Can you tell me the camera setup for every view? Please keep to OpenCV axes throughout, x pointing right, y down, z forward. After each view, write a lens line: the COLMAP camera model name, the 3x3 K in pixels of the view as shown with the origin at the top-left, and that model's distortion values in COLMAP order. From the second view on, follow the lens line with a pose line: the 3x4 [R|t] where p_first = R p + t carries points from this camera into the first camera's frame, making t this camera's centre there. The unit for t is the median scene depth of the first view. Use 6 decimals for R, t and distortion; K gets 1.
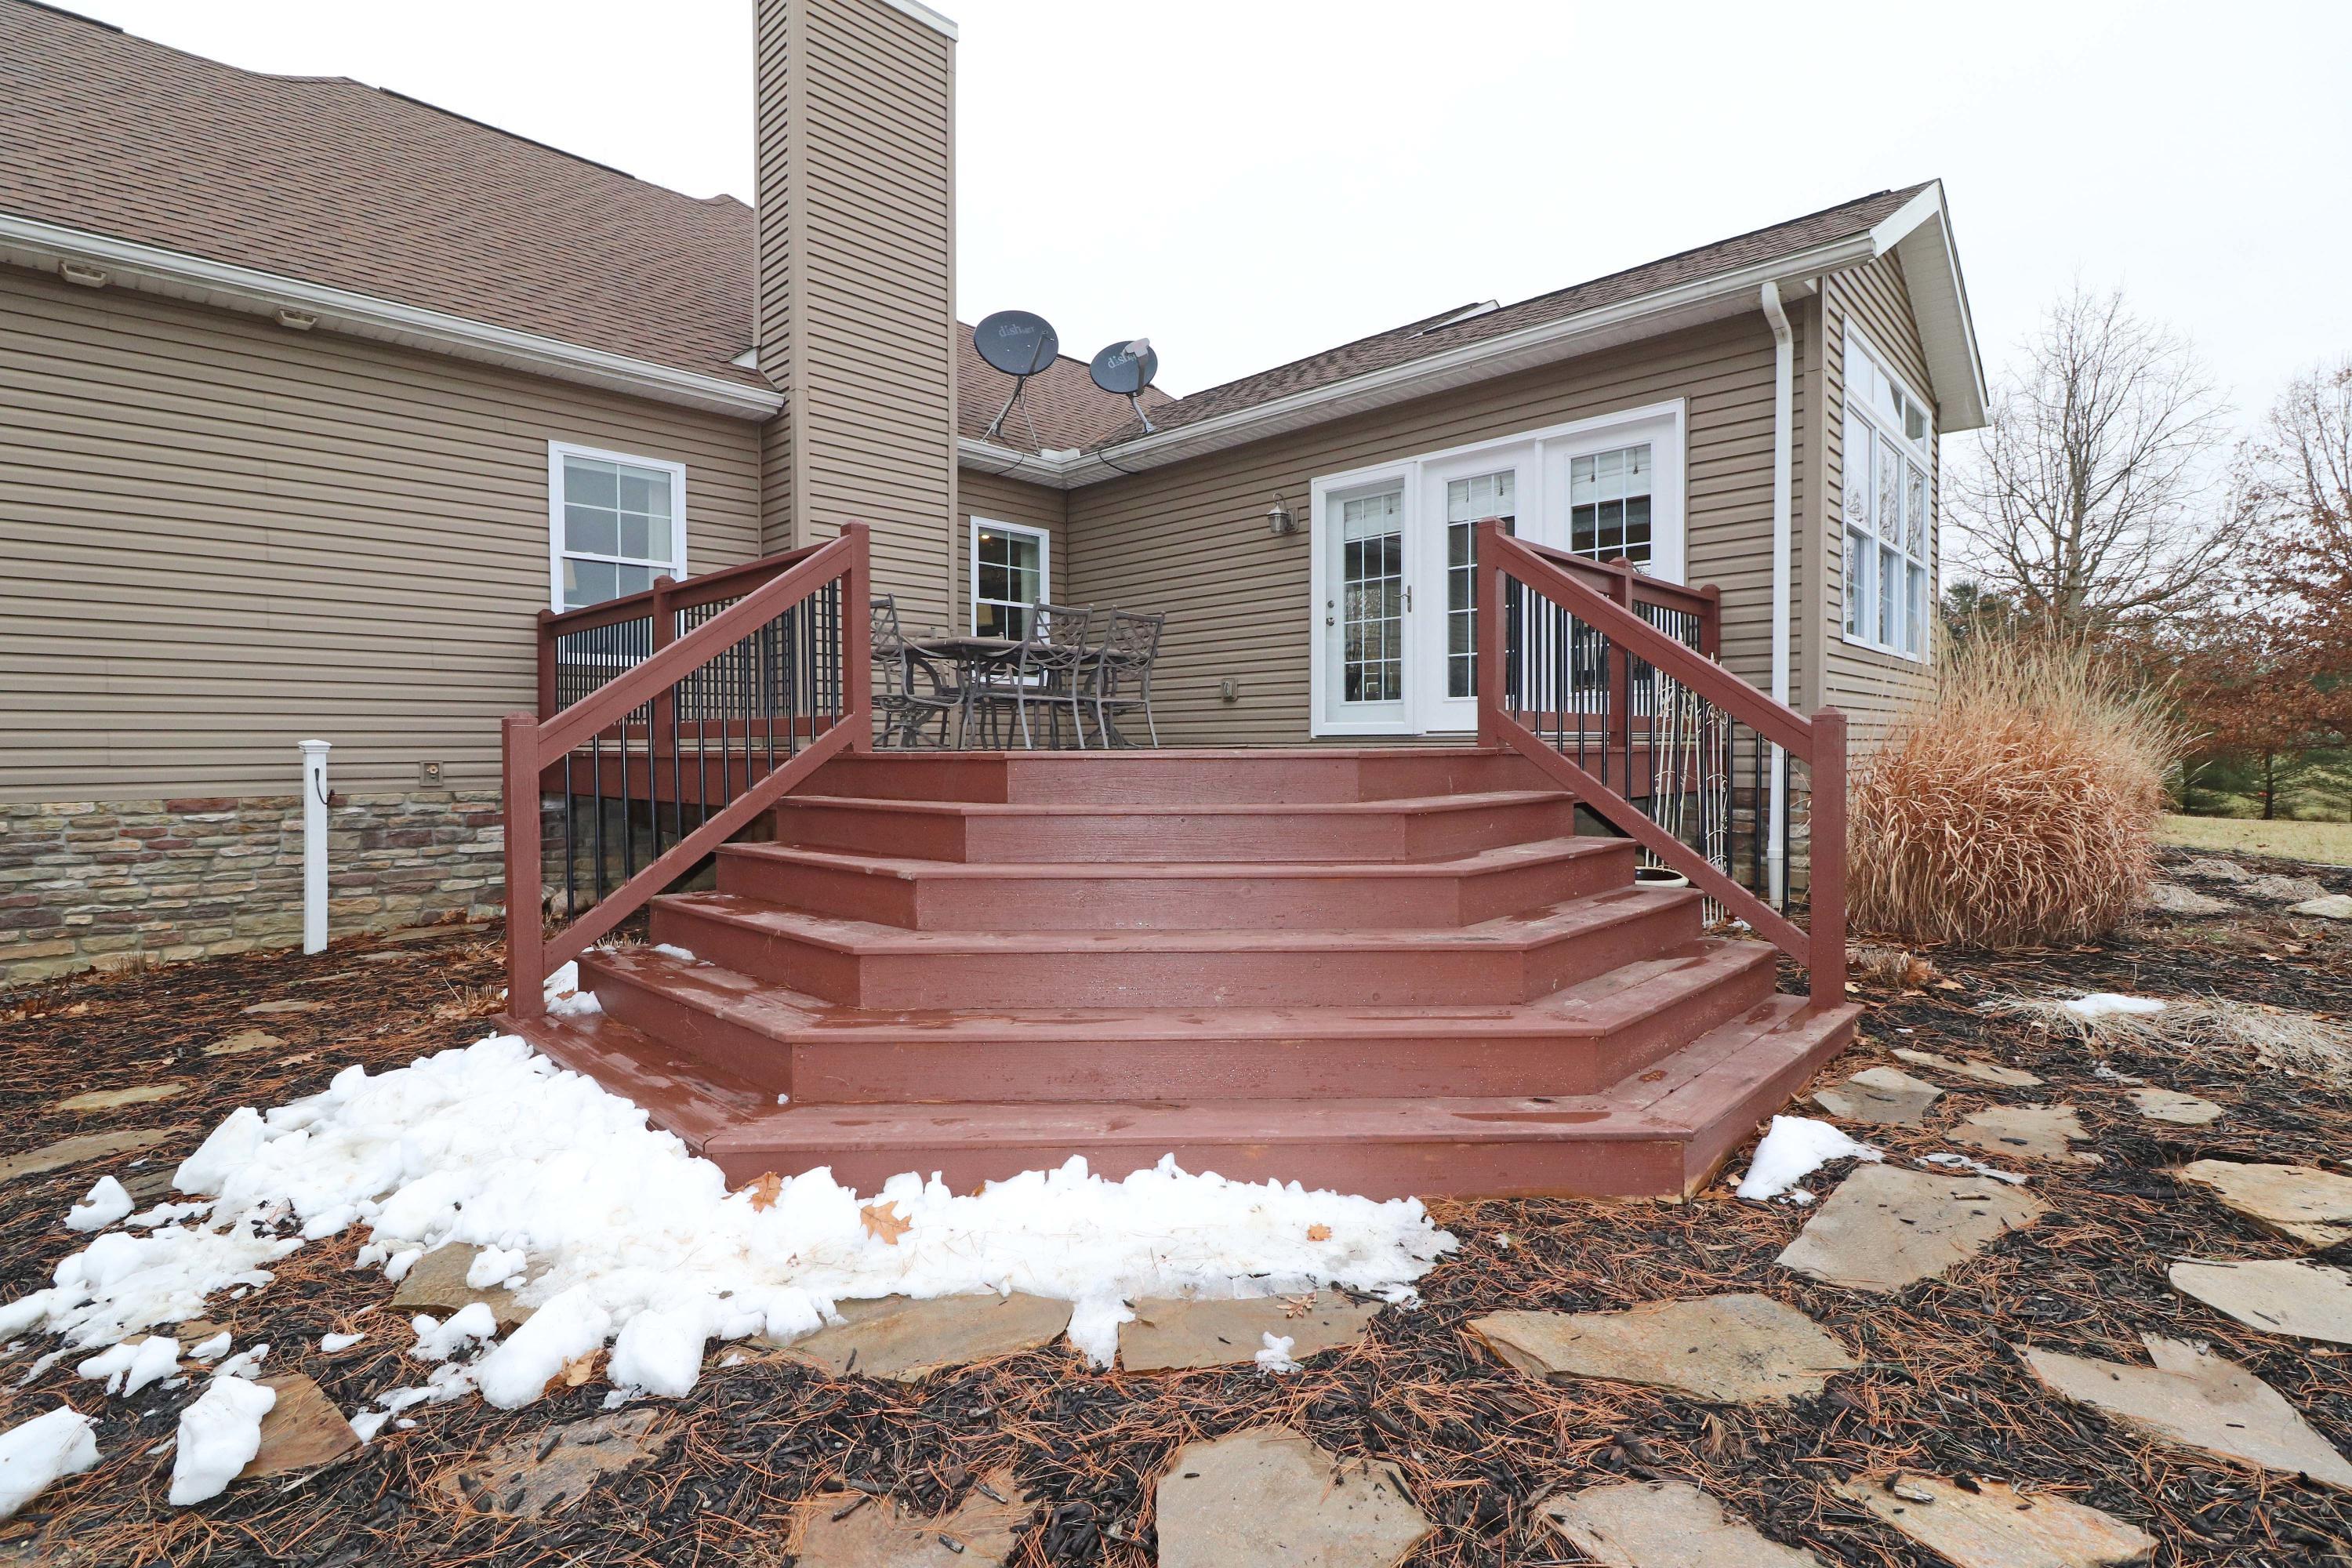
lens RADIAL K [[1097.8, 0, 1175.7], [0, 1097.8, 784.0], [0, 0, 1]] dist [-0.021902, -0.000379]
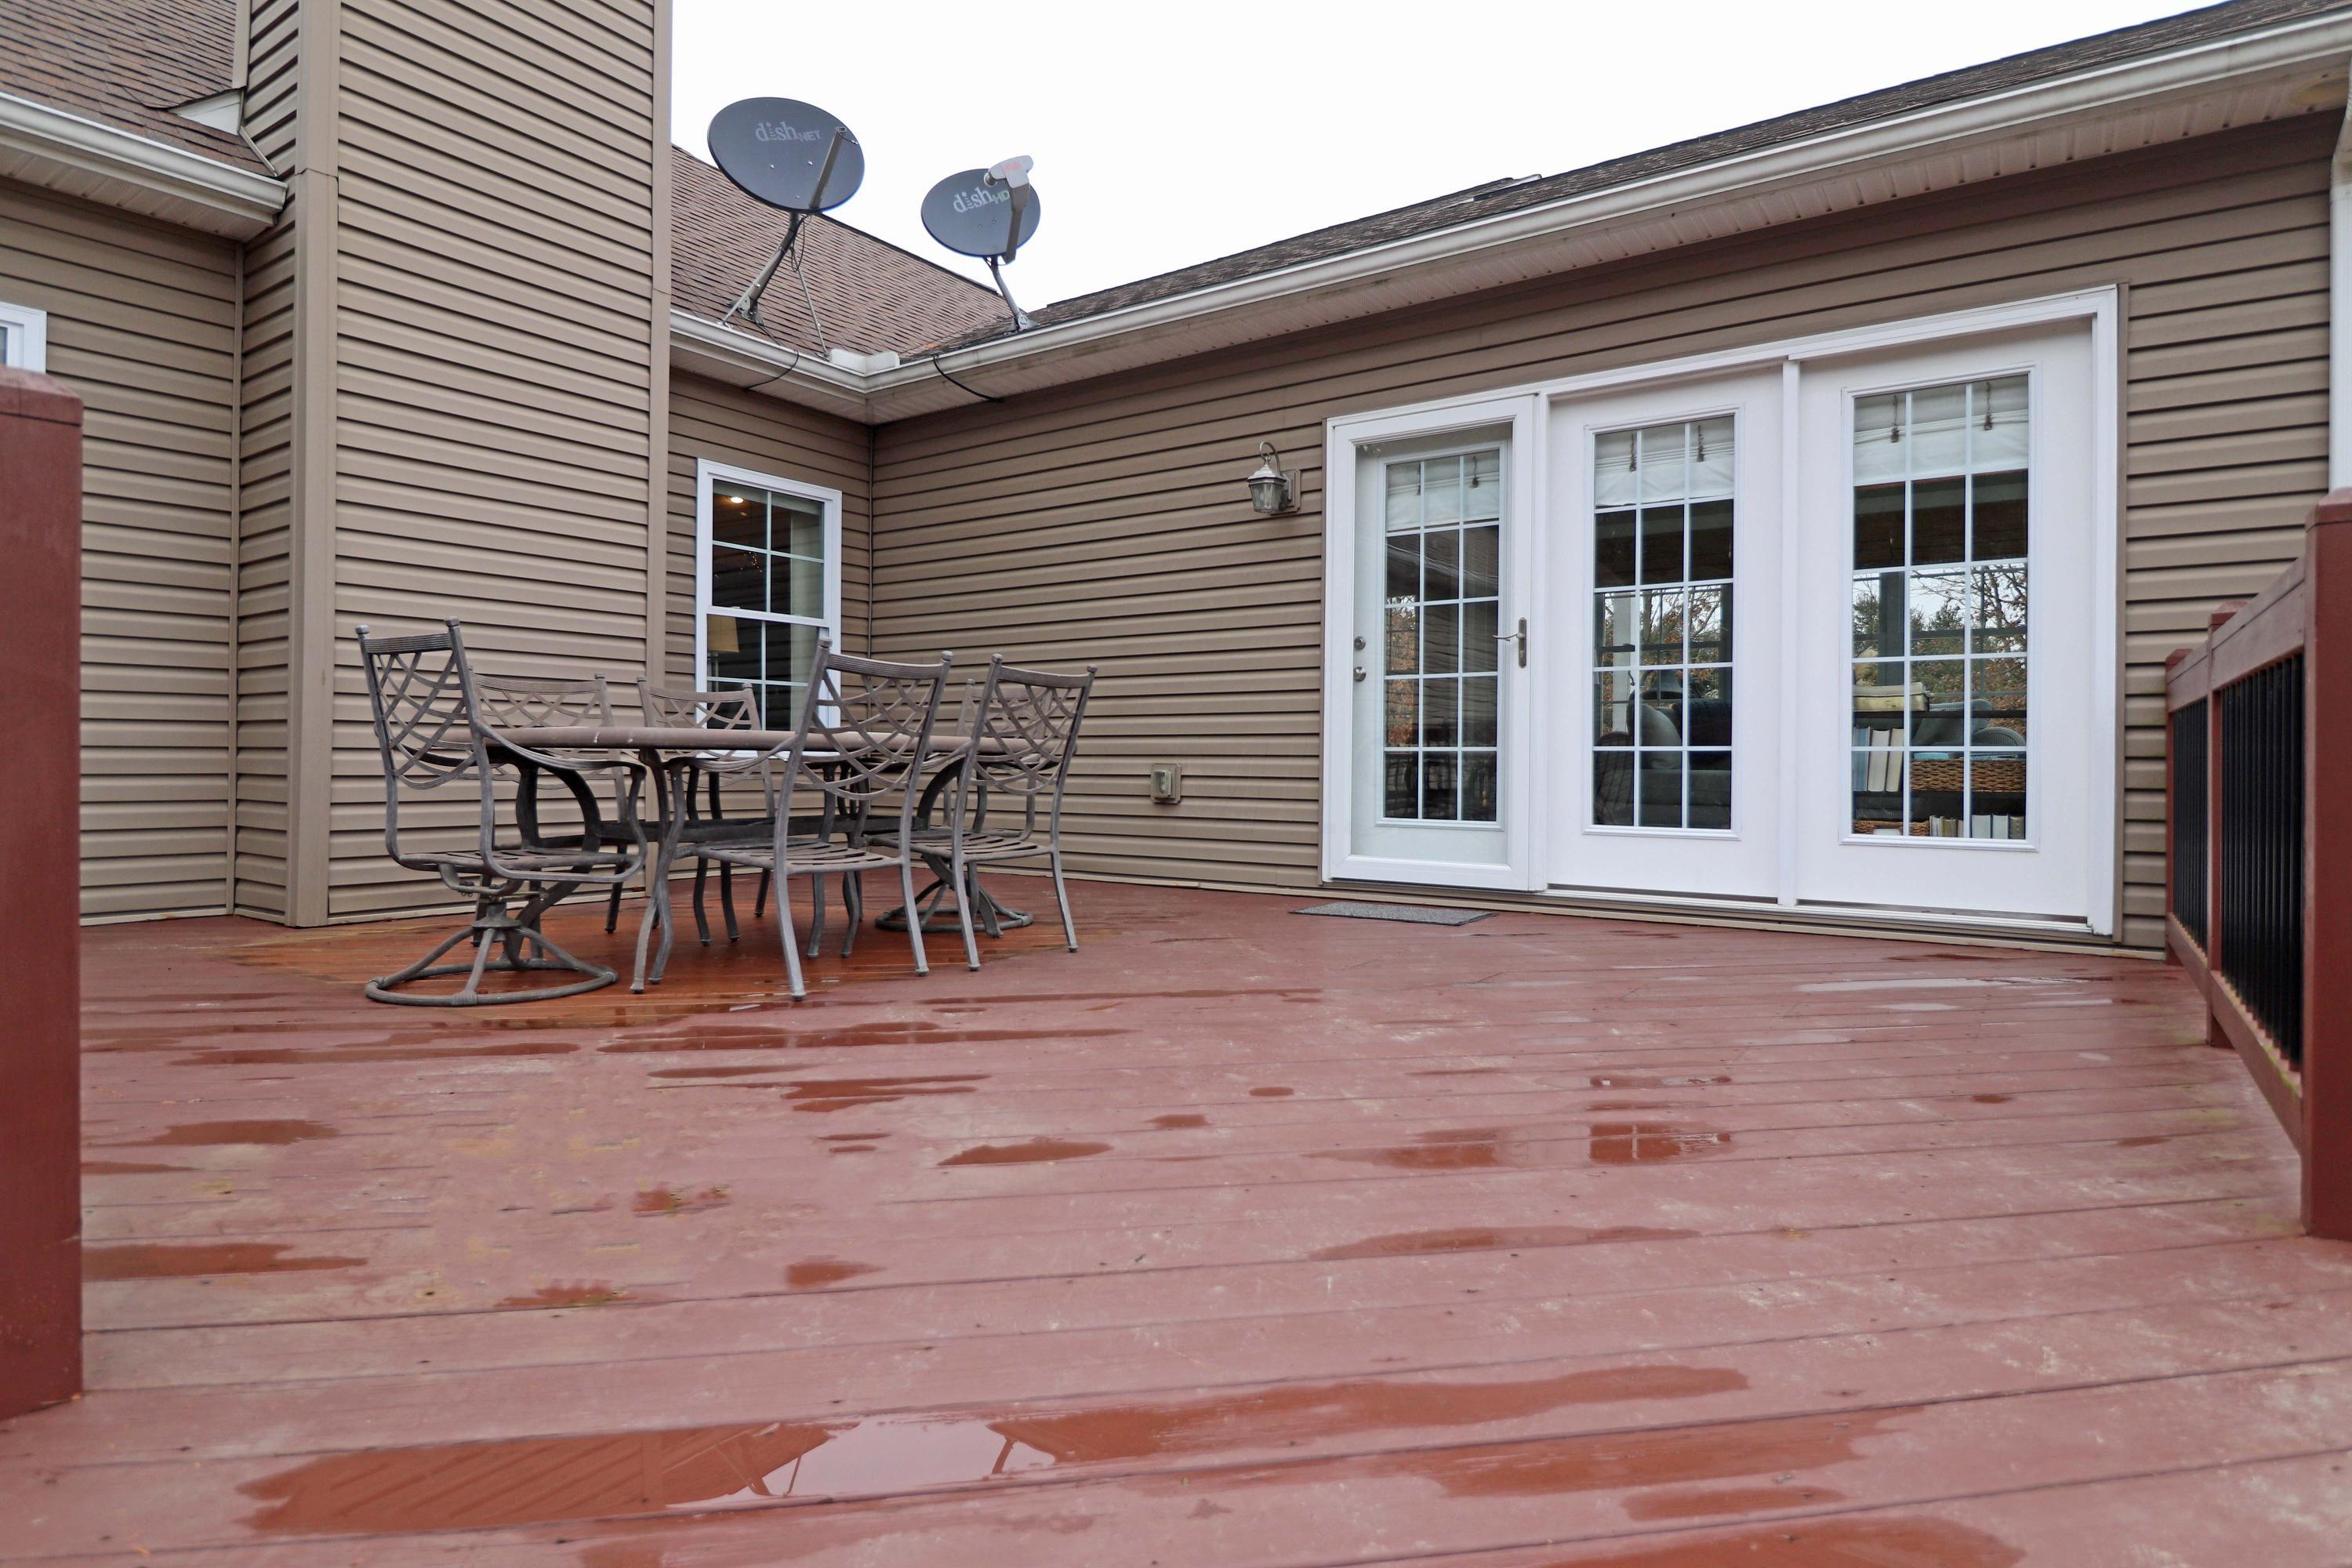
lens RADIAL K [[1262.1, 0, 1180.5], [0, 1262.1, 774.0], [0, 0, 1]] dist [-0.005985, -0.007266]
pose [[0.987638, 0.010625, 0.156390, -0.049022], [-0.007428, 0.999752, -0.021010, -0.082396], [-0.156575, 0.019588, 0.987472, 0.375941]]
